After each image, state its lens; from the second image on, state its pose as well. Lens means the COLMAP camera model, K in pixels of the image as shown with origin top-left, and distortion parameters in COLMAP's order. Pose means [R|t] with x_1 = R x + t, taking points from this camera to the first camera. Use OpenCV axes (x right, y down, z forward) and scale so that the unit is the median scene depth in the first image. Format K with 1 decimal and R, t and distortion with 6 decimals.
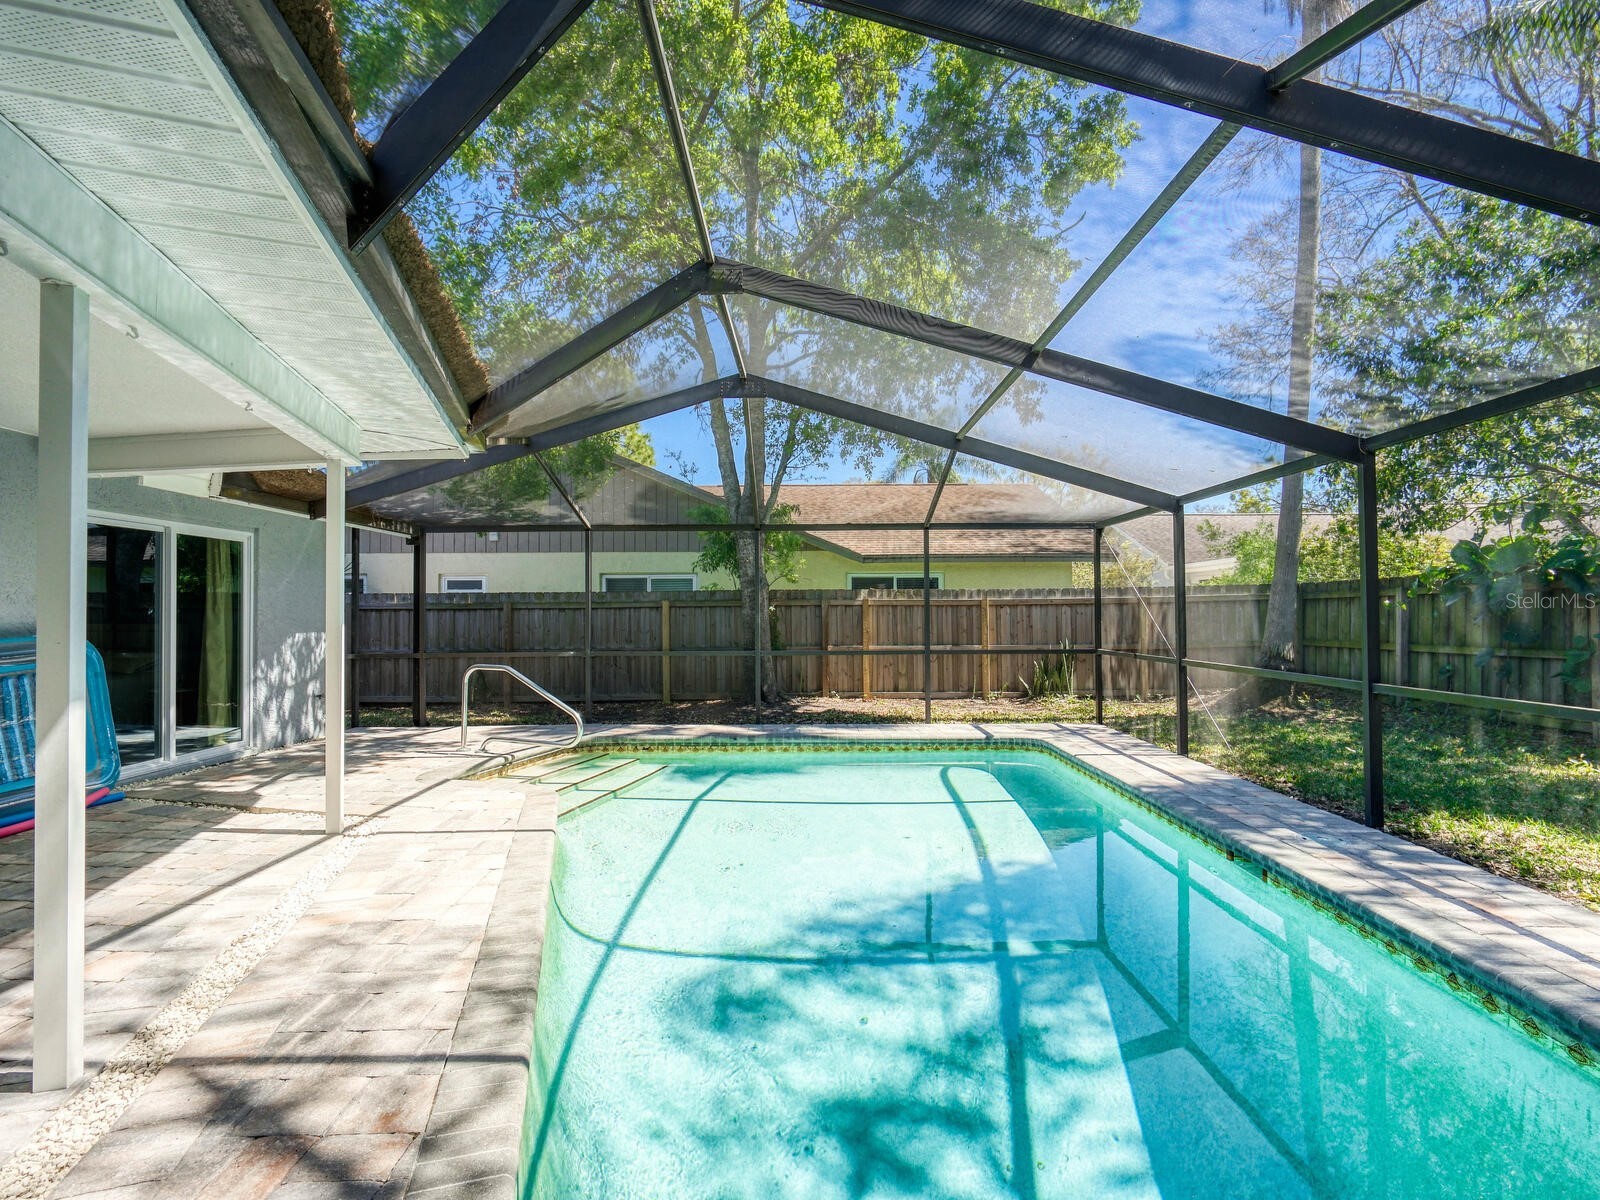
lens RADIAL K [[771.6, 0, 798.2], [0, 771.6, 605.9], [0, 0, 1]] dist [-0.016111, -0.000545]
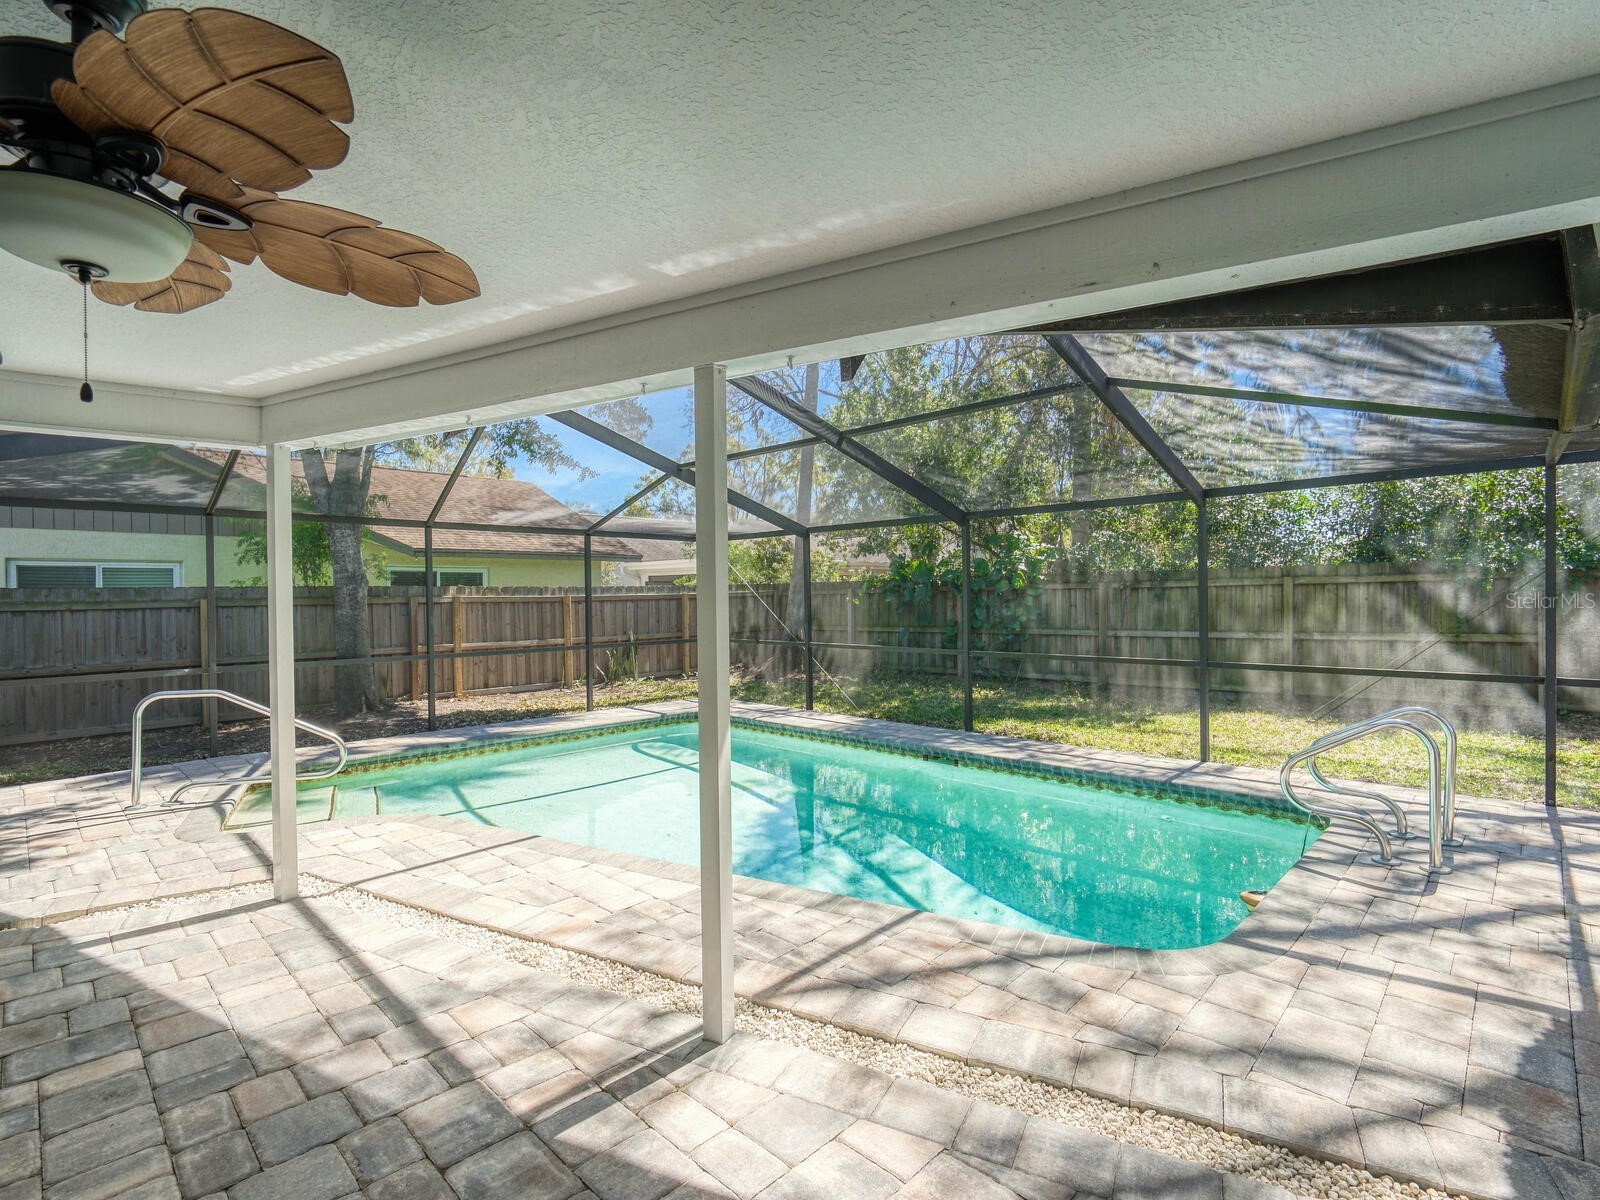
lens RADIAL K [[779.5, 0, 787.7], [0, 779.5, 602.4], [0, 0, 1]] dist [-0.019220, 0.008717]
pose [[0.694357, -0.009288, 0.719570, -0.480374], [0.000446, 0.999922, 0.012477, -0.019189], [-0.719630, -0.008343, 0.694307, 0.022789]]
